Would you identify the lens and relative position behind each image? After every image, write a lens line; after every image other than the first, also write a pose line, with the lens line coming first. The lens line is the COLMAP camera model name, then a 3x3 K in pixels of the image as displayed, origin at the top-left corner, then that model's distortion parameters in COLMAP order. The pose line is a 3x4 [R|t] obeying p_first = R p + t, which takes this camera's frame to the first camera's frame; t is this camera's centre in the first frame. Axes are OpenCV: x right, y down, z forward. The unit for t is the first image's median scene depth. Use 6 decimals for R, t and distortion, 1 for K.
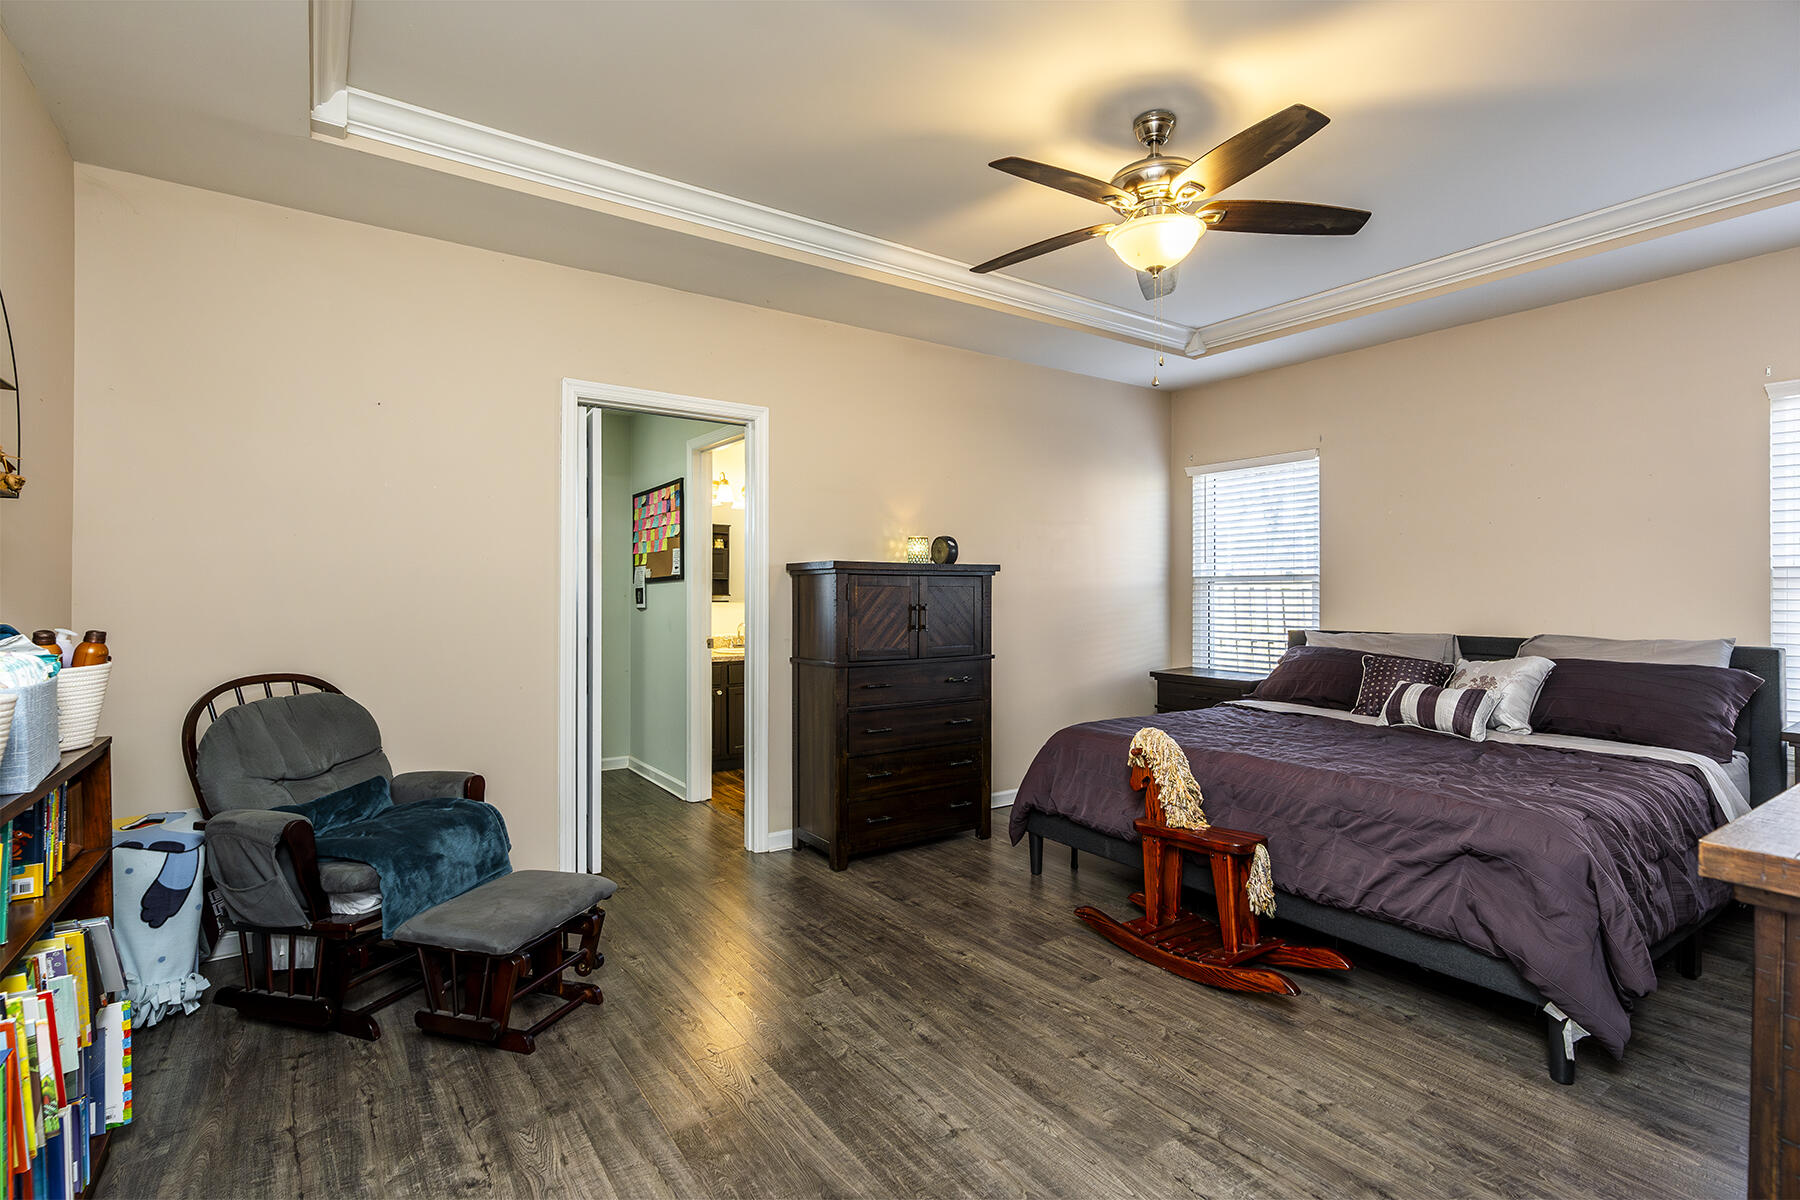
lens RADIAL K [[830.5, 0, 900.3], [0, 830.5, 599.4], [0, 0, 1]] dist [-0.009272, 0.001135]
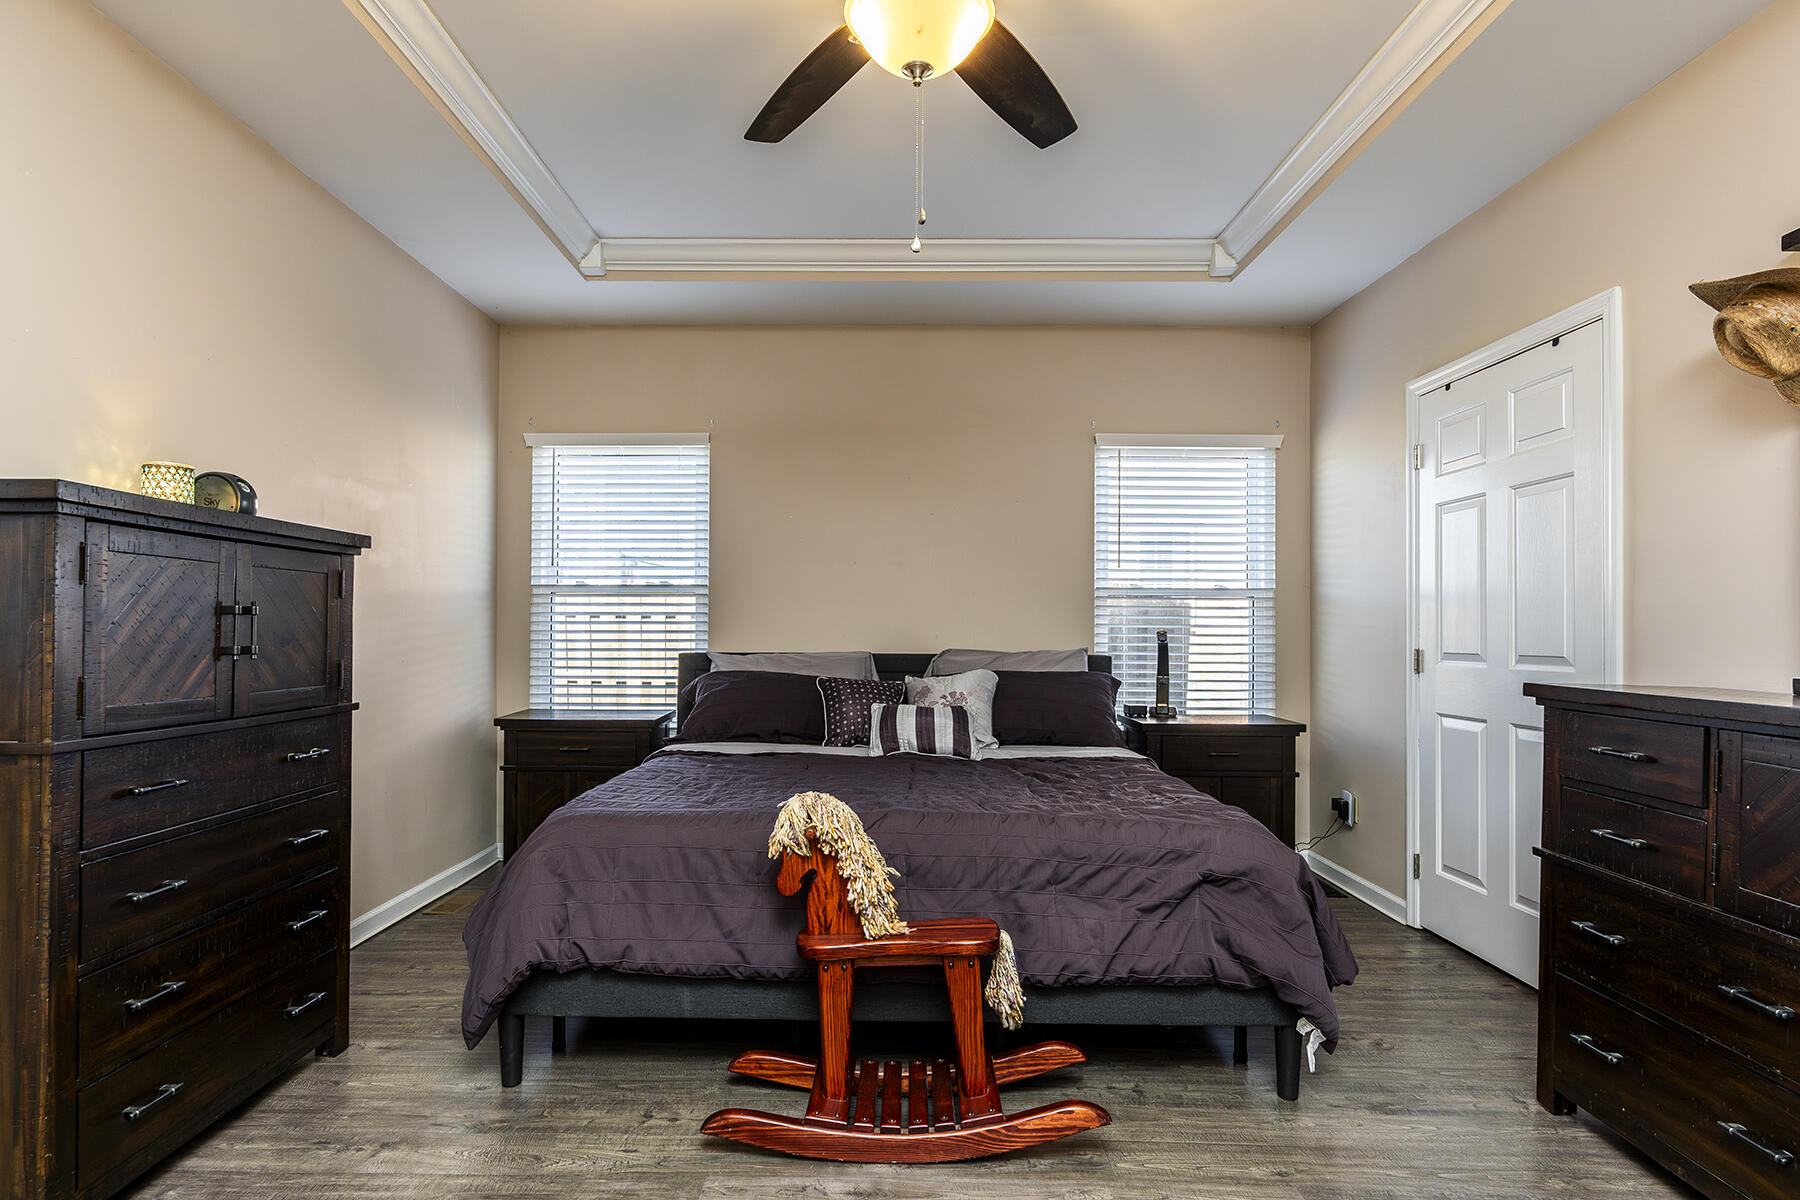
lens RADIAL K [[936.2, 0, 884.9], [0, 936.2, 628.5], [0, 0, 1]] dist [-0.006923, 0.000068]
pose [[0.586878, 0.003559, 0.809668, -0.214472], [0.001923, 0.999981, -0.005789, 0.027688], [-0.809673, 0.004954, 0.586860, 0.451113]]
